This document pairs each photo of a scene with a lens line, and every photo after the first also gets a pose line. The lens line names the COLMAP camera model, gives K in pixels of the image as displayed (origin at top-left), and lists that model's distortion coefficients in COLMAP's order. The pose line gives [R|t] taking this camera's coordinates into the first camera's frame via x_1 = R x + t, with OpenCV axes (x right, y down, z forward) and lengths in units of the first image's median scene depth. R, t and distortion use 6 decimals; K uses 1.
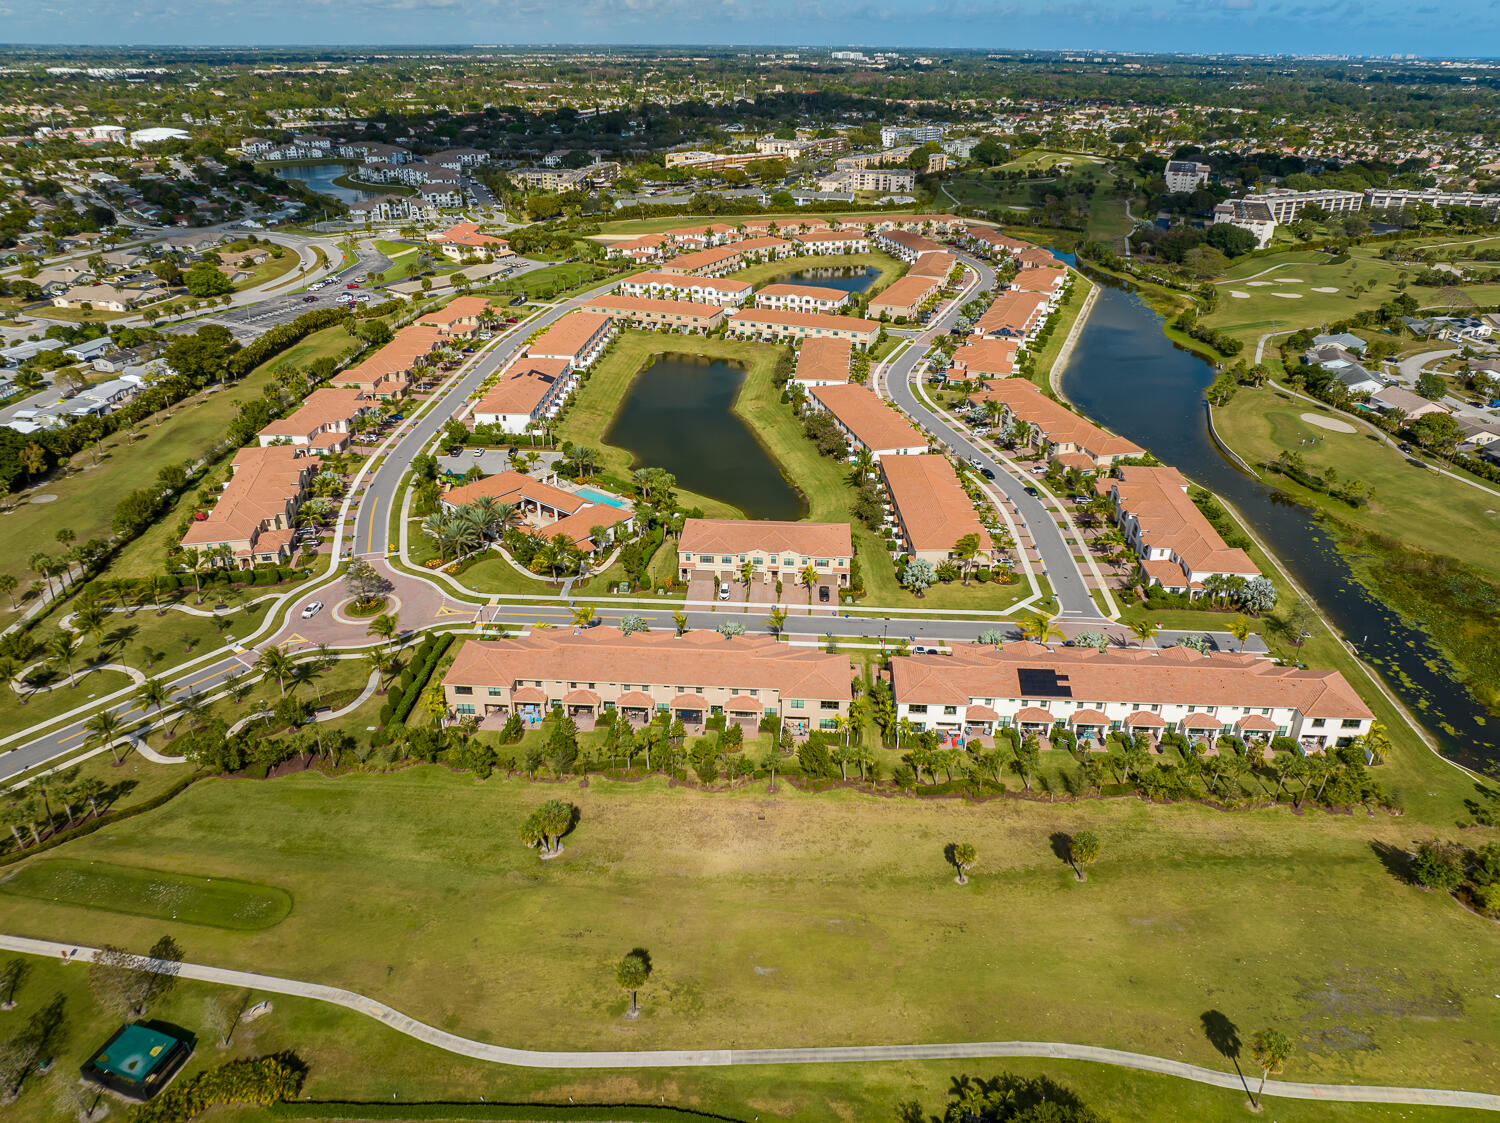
lens RADIAL K [[1065.7, 0, 750.0], [0, 1065.7, 561.5], [0, 0, 1]] dist [-0.041155, -0.000152]
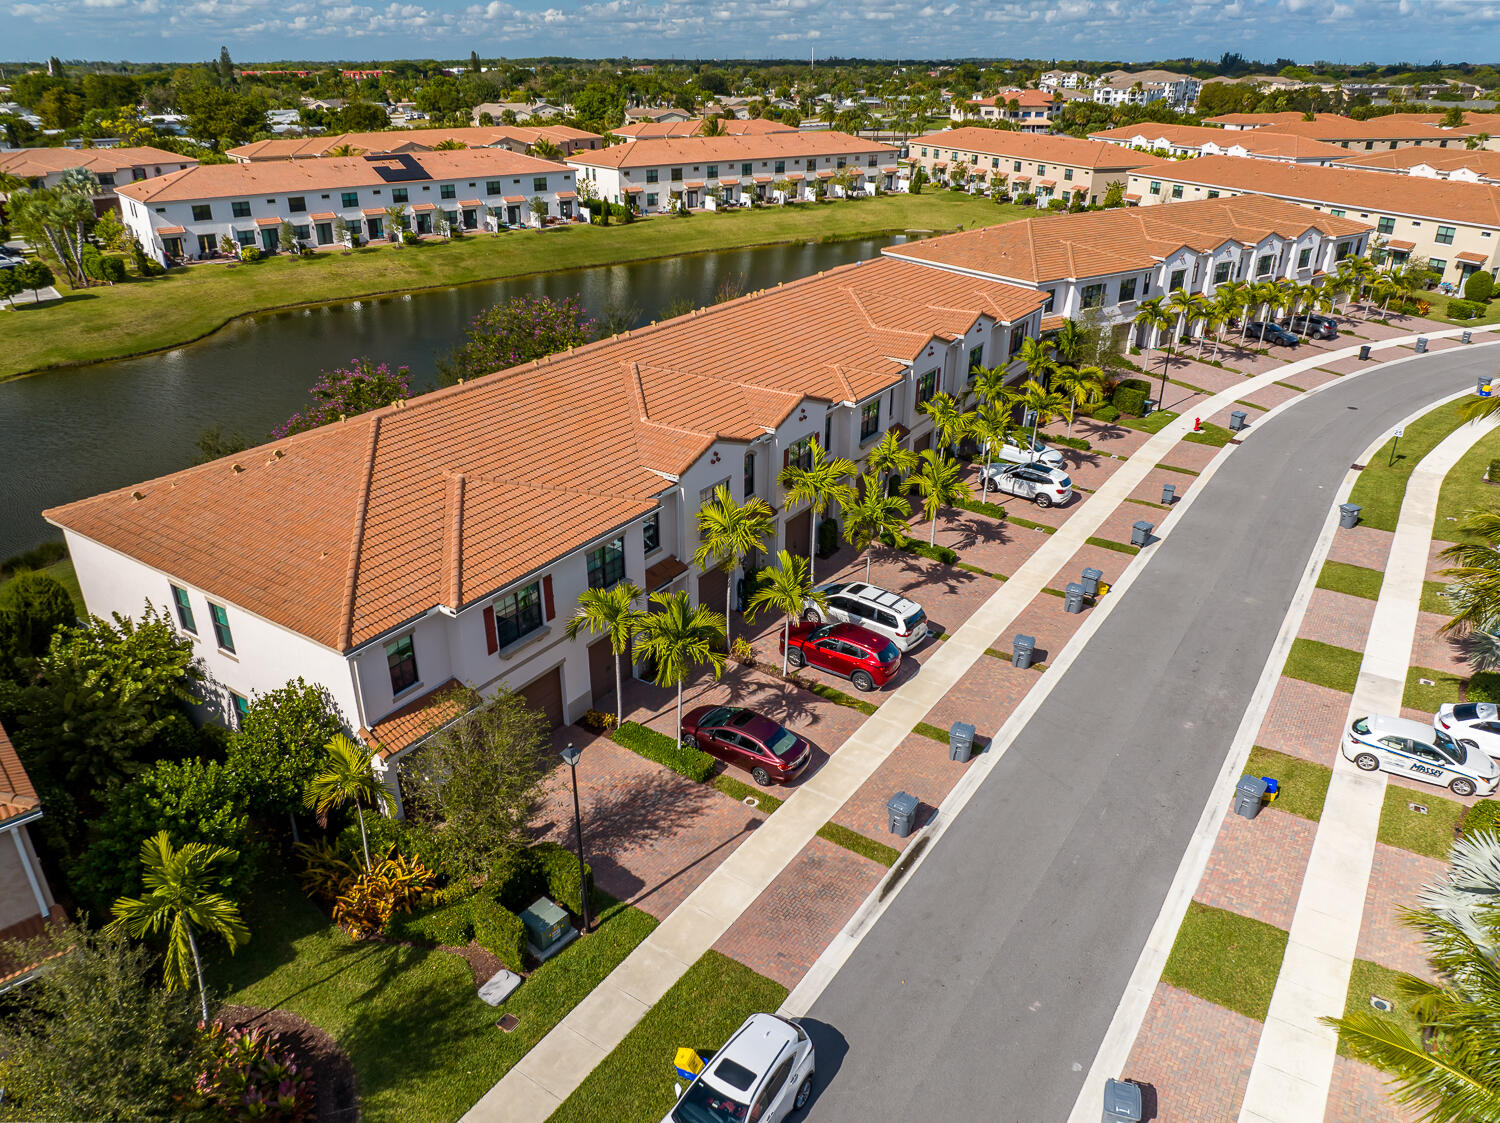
lens RADIAL K [[1065.7, 0, 750.0], [0, 1065.7, 561.5], [0, 0, 1]] dist [-0.041155, -0.000152]
pose [[0.670610, 0.310600, -0.673654, 0.180025], [-0.321903, 0.940010, 0.112959, -0.099610], [0.668327, 0.141100, 0.730363, 0.662495]]
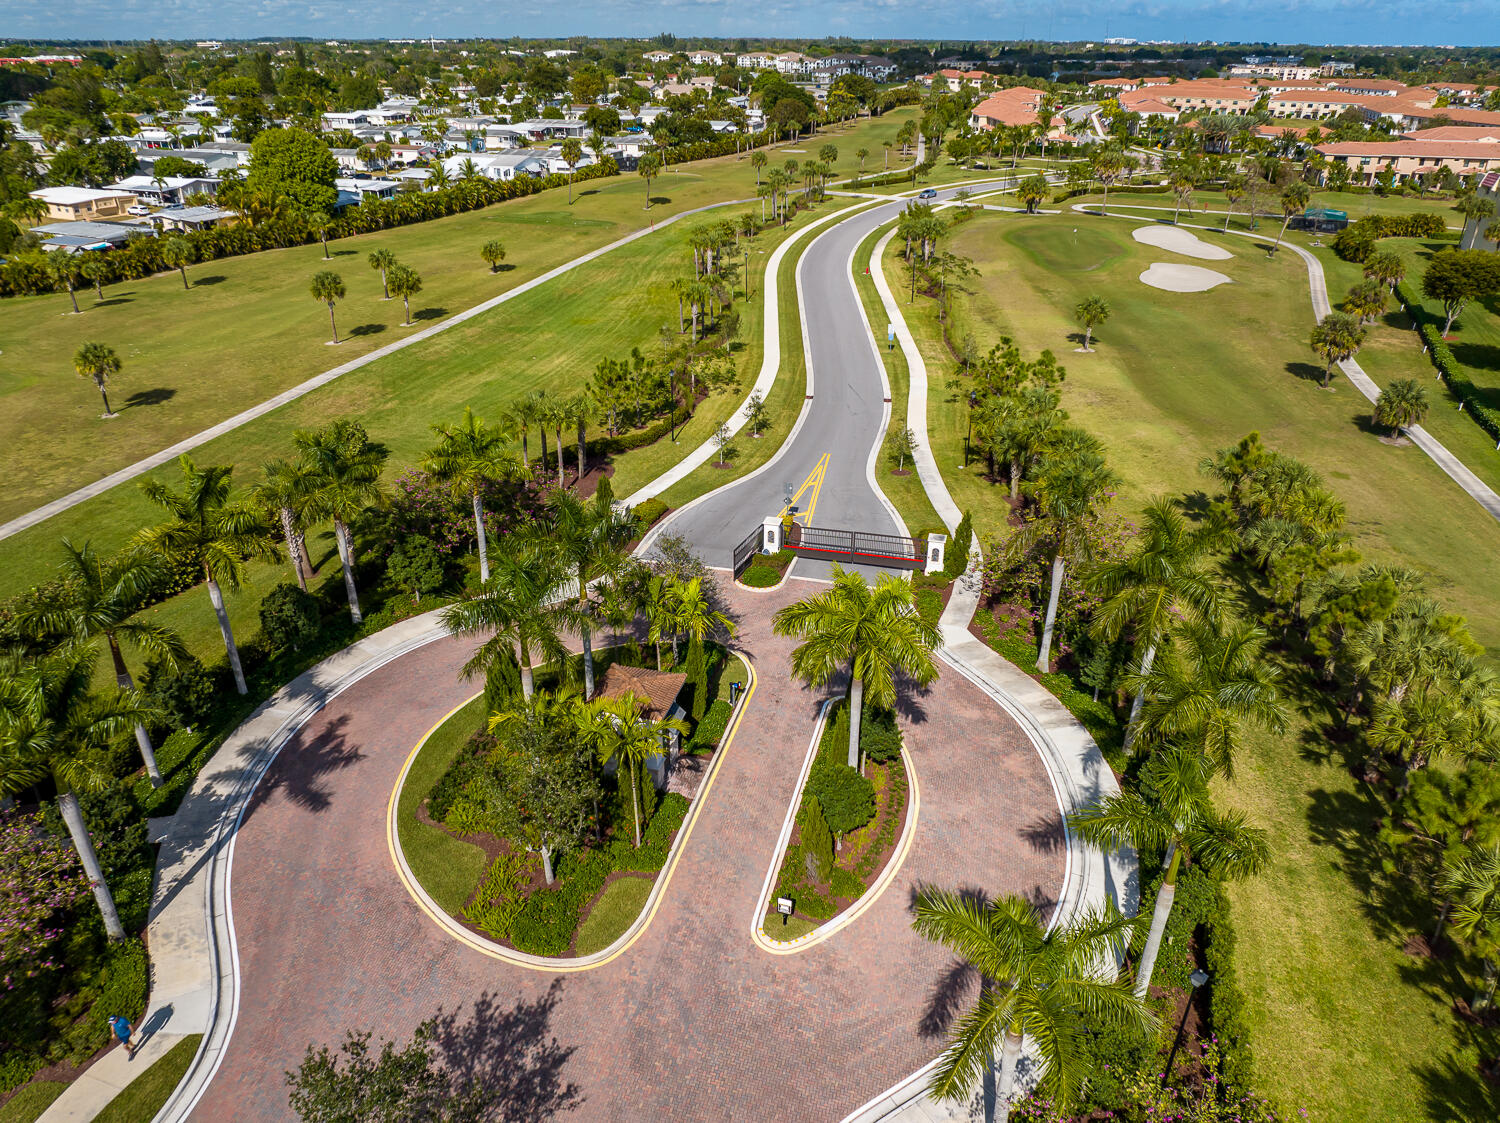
lens RADIAL K [[1065.7, 0, 750.0], [0, 1065.7, 561.5], [0, 0, 1]] dist [-0.041155, -0.000152]
pose [[0.977674, 0.087364, -0.191103, -0.305218], [-0.087217, 0.996147, 0.009193, 0.299545], [0.191170, 0.007680, 0.981527, -0.196993]]
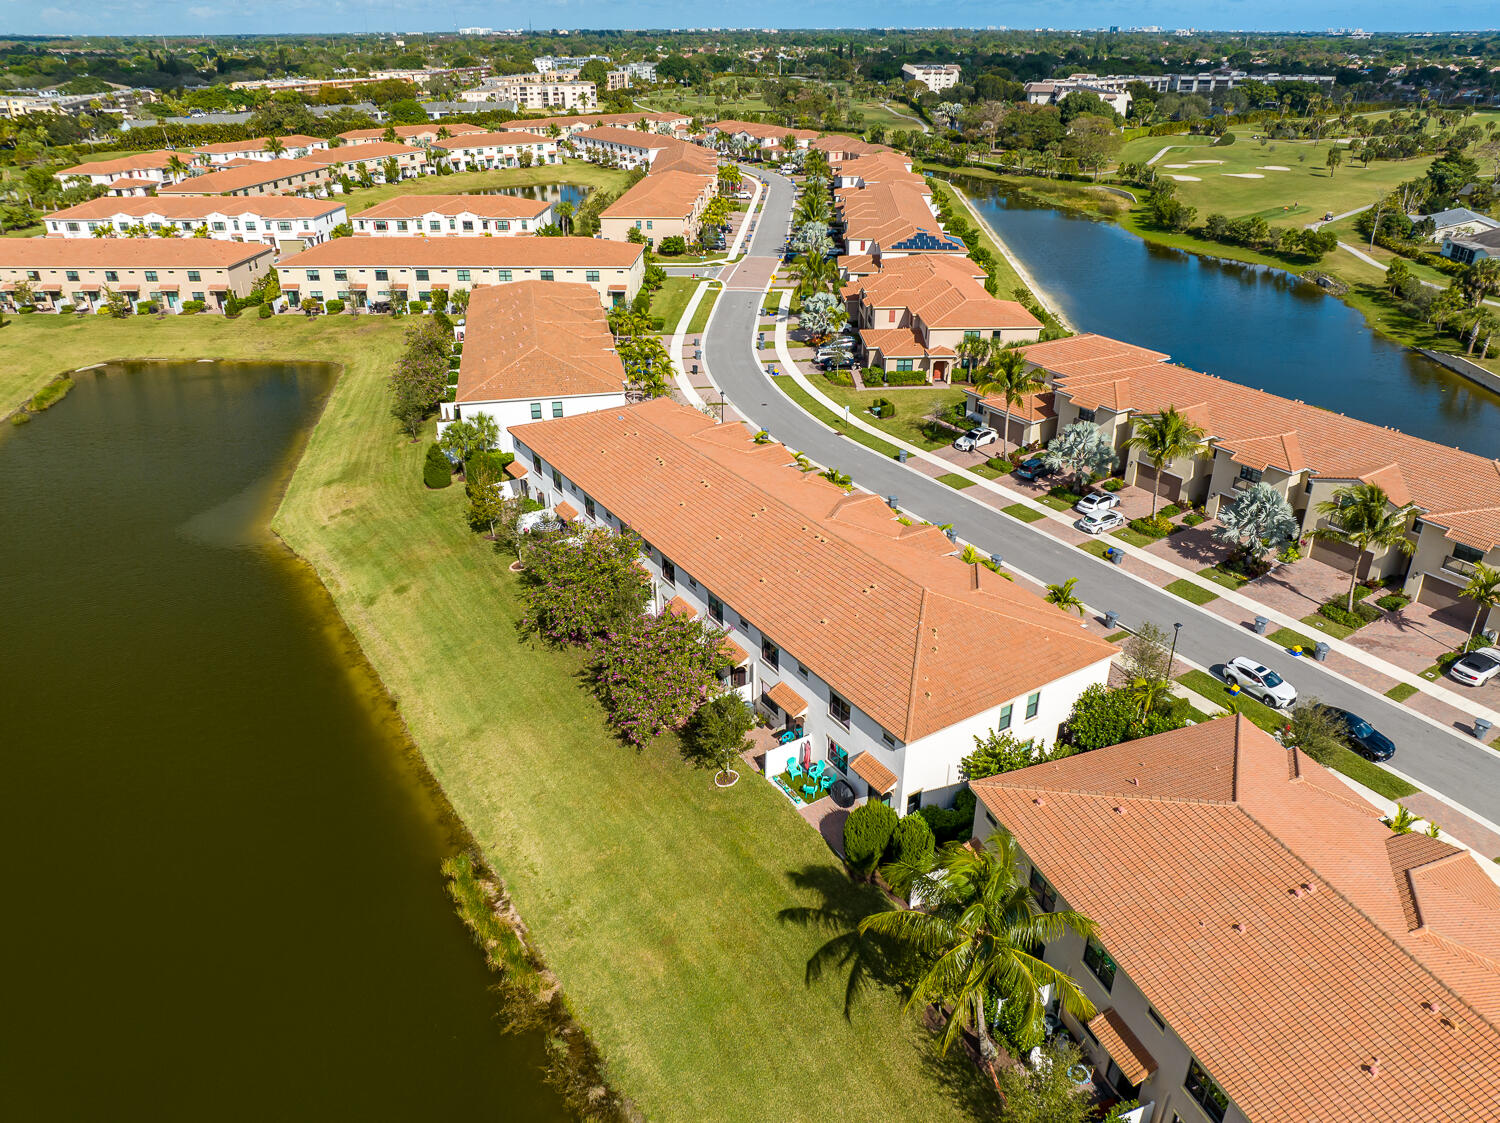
lens RADIAL K [[1065.7, 0, 750.0], [0, 1065.7, 561.5], [0, 0, 1]] dist [-0.041155, -0.000152]
pose [[0.951339, -0.147251, 0.270687, 0.026496], [0.144388, 0.989049, 0.030579, -0.101953], [-0.272226, 0.009993, 0.962182, 0.562405]]
